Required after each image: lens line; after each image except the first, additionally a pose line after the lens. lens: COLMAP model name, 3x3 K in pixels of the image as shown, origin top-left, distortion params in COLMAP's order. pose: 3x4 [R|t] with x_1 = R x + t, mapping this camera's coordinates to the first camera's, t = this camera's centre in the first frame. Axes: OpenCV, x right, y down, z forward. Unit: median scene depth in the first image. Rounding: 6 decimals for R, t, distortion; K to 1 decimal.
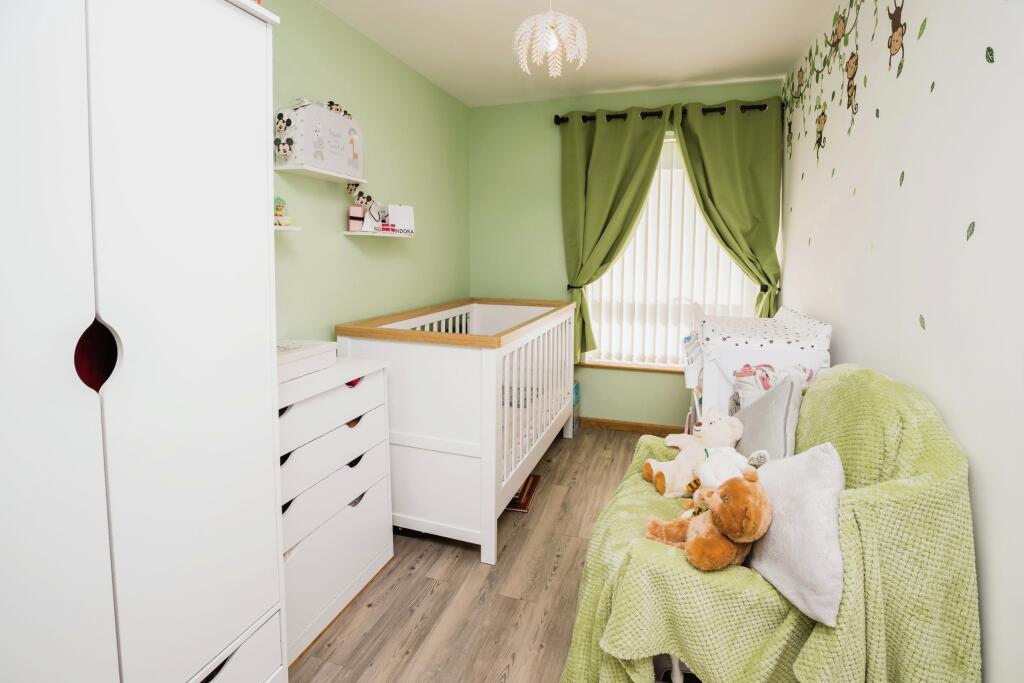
lens RADIAL K [[473.0, 0, 504.3], [0, 473.0, 323.7], [0, 0, 1]] dist [-0.038437, 0.006165]
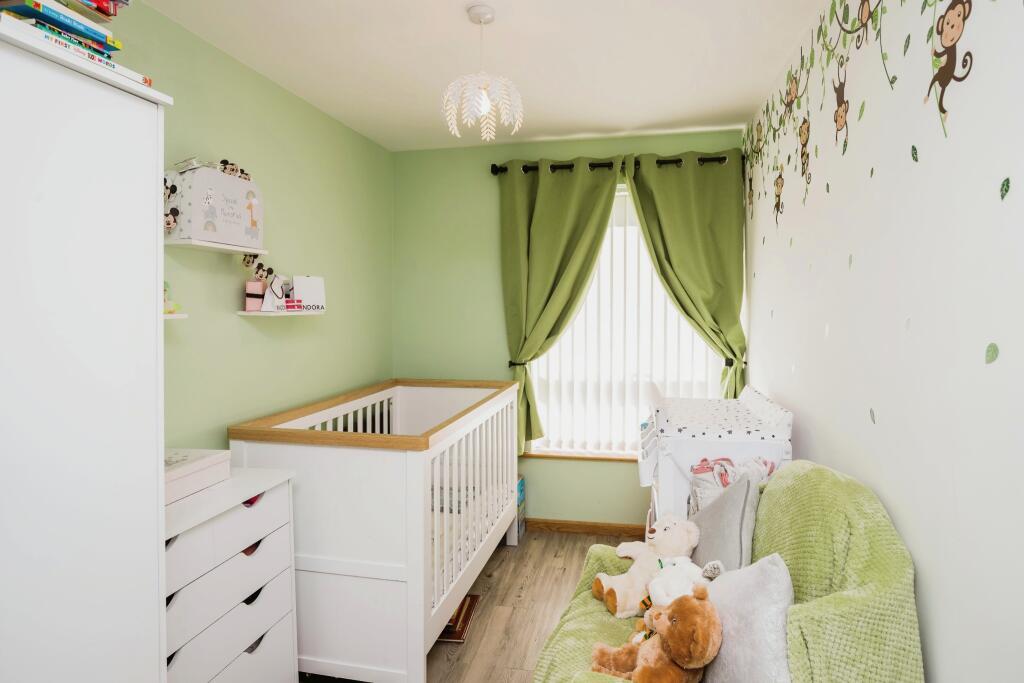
lens RADIAL K [[596.9, 0, 512.0], [0, 596.9, 341.5], [0, 0, 1]] dist [-0.021374, 0.001310]
pose [[0.992322, -0.008731, 0.123370, 0.009579], [0.017399, 0.997440, -0.069360, -0.060903], [-0.122449, 0.070974, 0.989934, -0.099665]]
